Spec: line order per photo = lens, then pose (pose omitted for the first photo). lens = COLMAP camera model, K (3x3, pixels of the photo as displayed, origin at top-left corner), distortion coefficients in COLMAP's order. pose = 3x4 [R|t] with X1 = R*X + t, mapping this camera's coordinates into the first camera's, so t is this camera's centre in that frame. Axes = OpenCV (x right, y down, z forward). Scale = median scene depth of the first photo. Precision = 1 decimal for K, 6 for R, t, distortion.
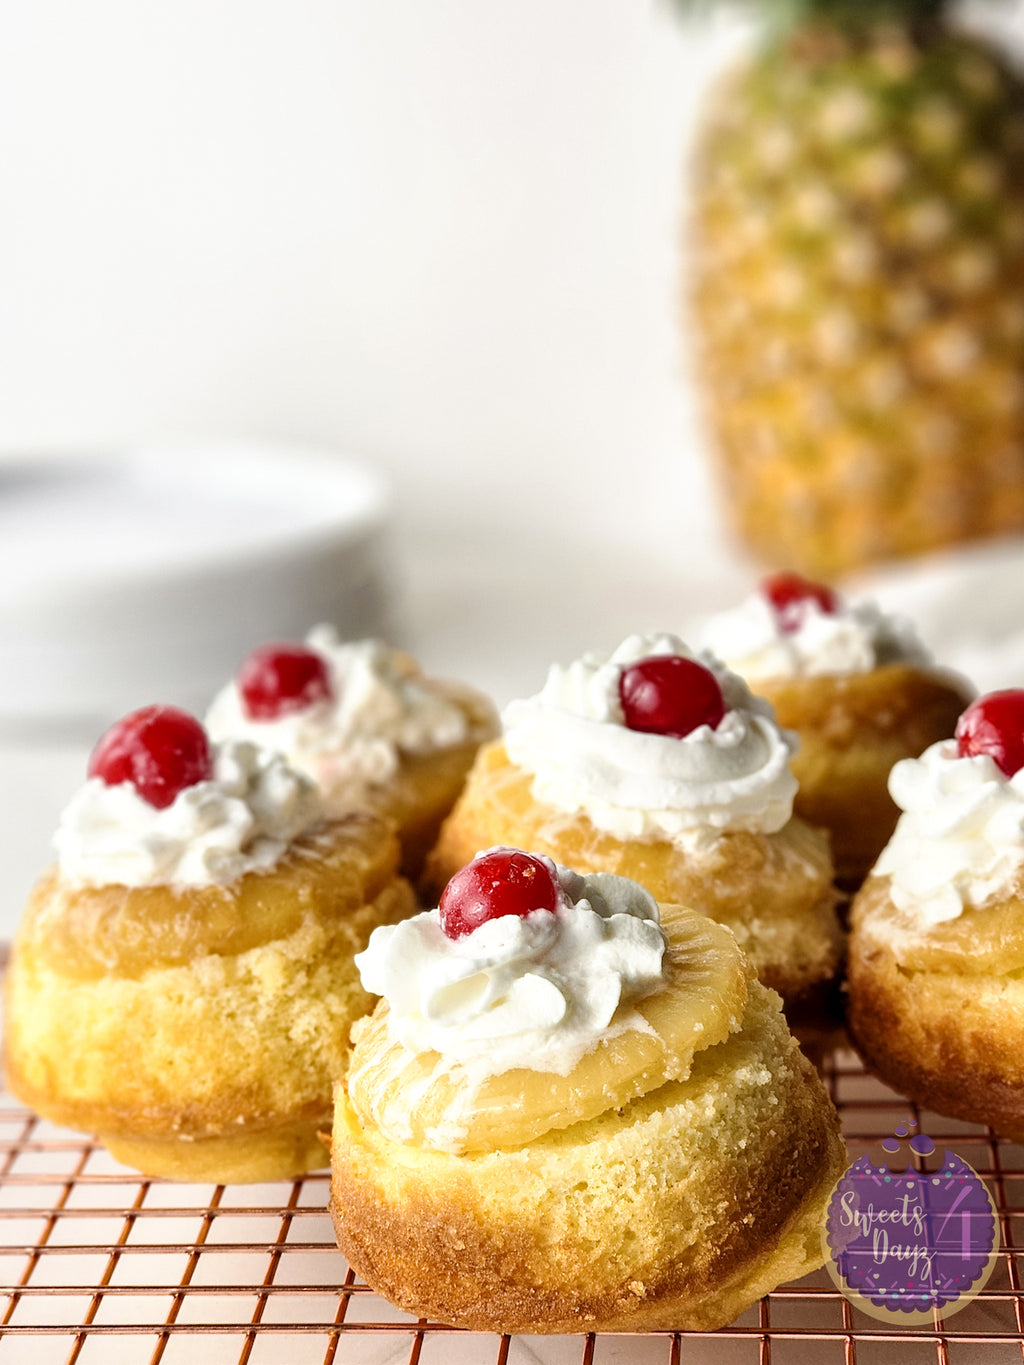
lens RADIAL K [[2849.7, 0, 512.0], [0, 2849.7, 682.5], [0, 0, 1]] dist [0.034517, 0.349554]
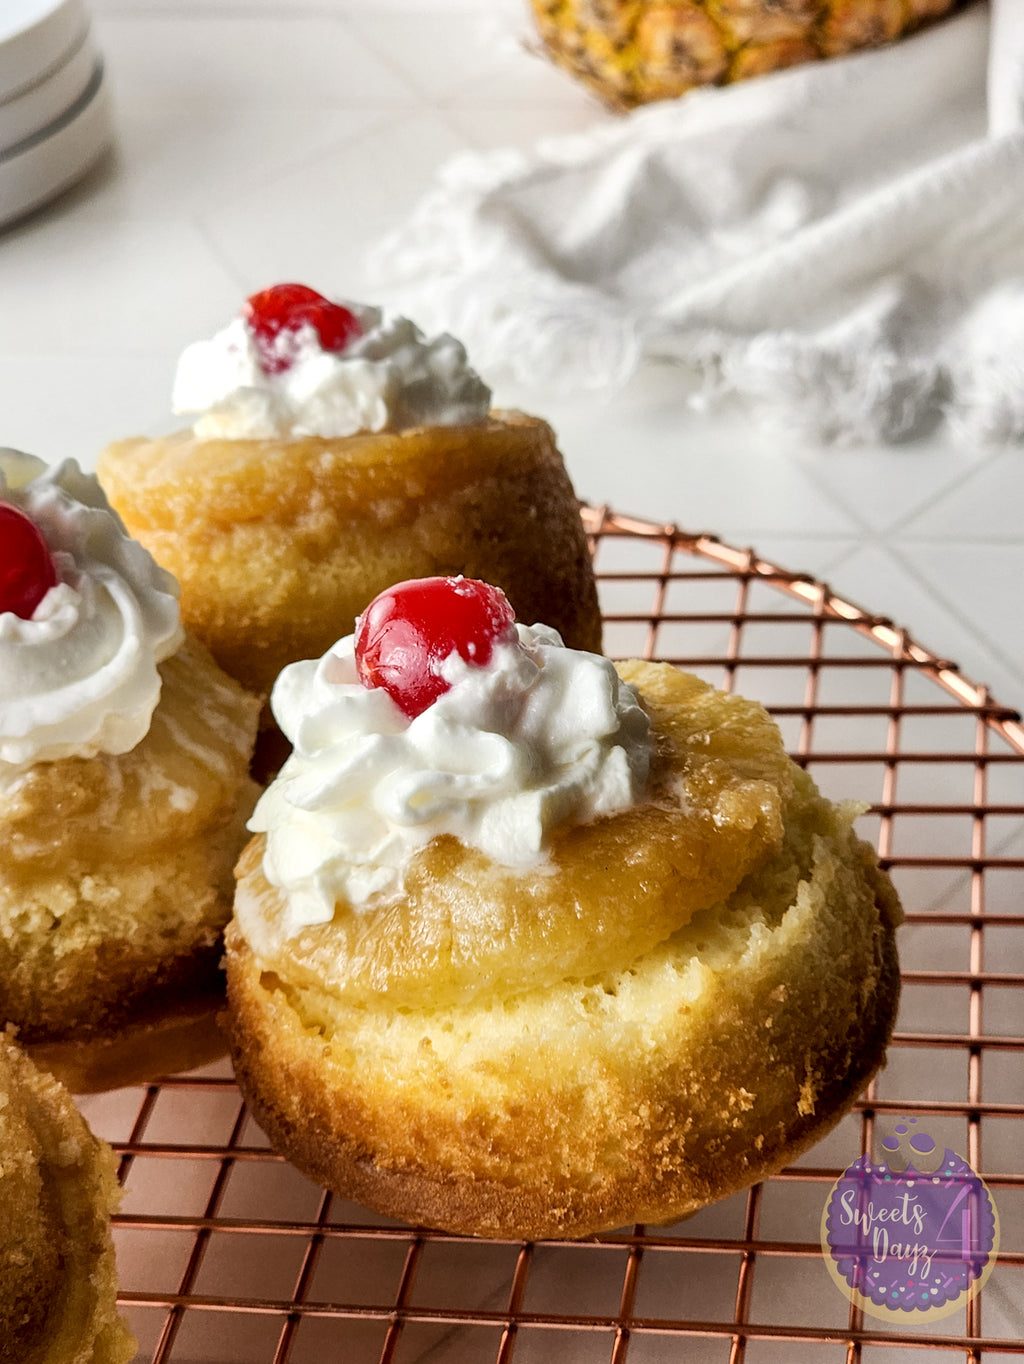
lens RADIAL K [[2971.9, 0, 510.8], [0, 2971.9, 650.0], [0, 0, 1]] dist [-0.798597, 12.377594]
pose [[0.998443, 0.018634, -0.052573, 0.228187], [-0.005817, 0.972191, 0.234116, -0.143275], [0.055473, -0.233446, 0.970786, 0.315223]]
